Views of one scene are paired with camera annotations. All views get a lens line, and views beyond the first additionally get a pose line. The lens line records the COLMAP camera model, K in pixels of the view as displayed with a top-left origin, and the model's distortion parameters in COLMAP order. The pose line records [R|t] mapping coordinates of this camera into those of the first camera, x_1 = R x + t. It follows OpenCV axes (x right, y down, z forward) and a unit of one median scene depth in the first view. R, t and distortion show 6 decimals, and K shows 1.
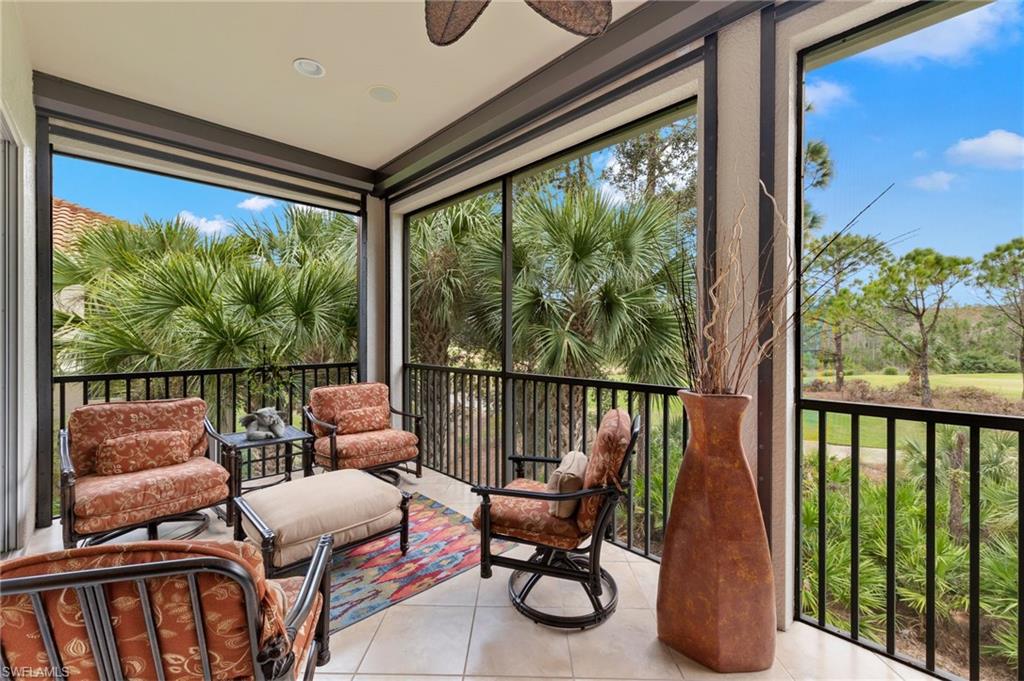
lens RADIAL K [[427.0, 0, 515.0], [0, 427.0, 338.4], [0, 0, 1]] dist [-0.000454, -0.000056]
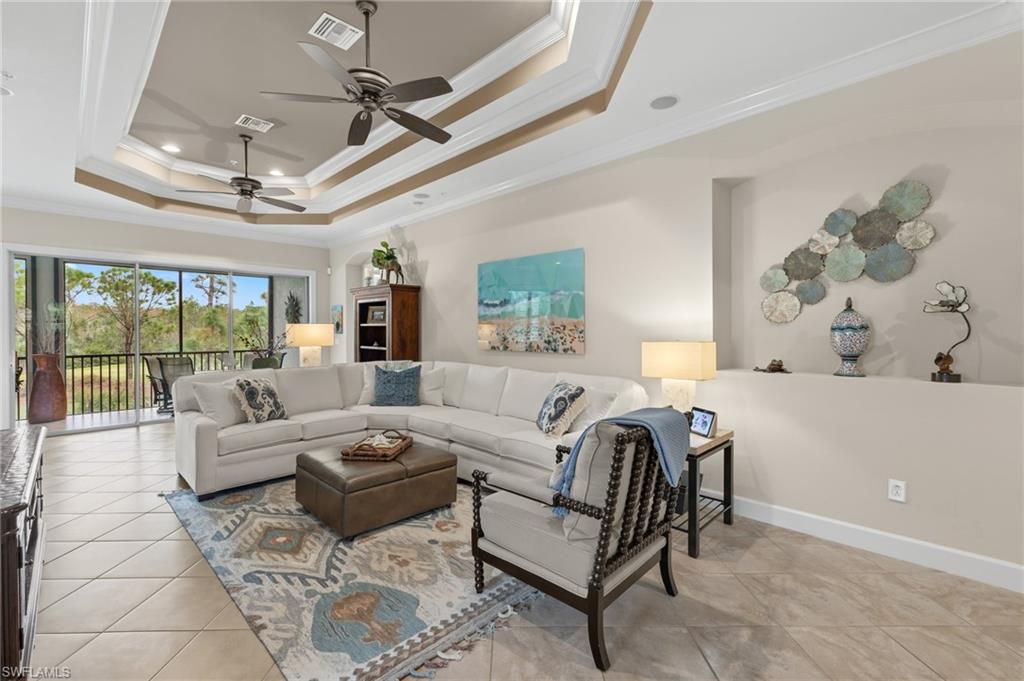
lens RADIAL K [[427.0, 0, 513.3], [0, 427.0, 337.0], [0, 0, 1]] dist [-0.000454, -0.000056]
pose [[-0.034470, -0.004746, 0.999394, -0.249759], [0.000305, 0.999989, 0.004760, -0.003978], [-0.999406, 0.000469, -0.034468, -0.210605]]
